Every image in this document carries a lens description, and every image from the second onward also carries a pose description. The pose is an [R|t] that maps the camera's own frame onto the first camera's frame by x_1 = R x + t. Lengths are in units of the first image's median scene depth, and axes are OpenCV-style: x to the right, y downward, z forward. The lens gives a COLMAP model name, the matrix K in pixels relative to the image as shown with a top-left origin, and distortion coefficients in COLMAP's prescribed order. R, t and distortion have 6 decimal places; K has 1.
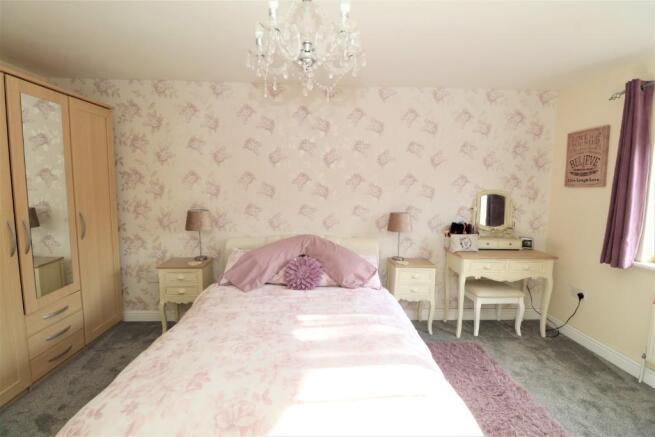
lens RADIAL K [[305.6, 0, 327.2], [0, 305.6, 217.5], [0, 0, 1]] dist [0.000127, -0.011585]
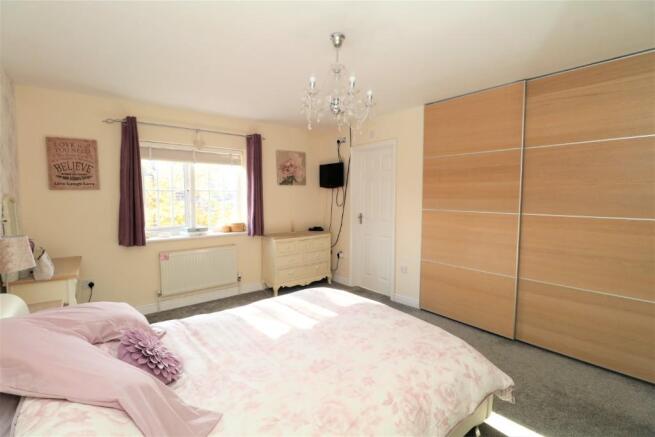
lens RADIAL K [[305.6, 0, 324.9], [0, 305.6, 213.9], [0, 0, 1]] dist [0.000127, -0.011585]
pose [[-0.588404, -0.066971, 0.805789, -0.563840], [0.071883, 0.988285, 0.134629, -0.092050], [-0.805365, 0.137139, -0.576697, 0.863004]]
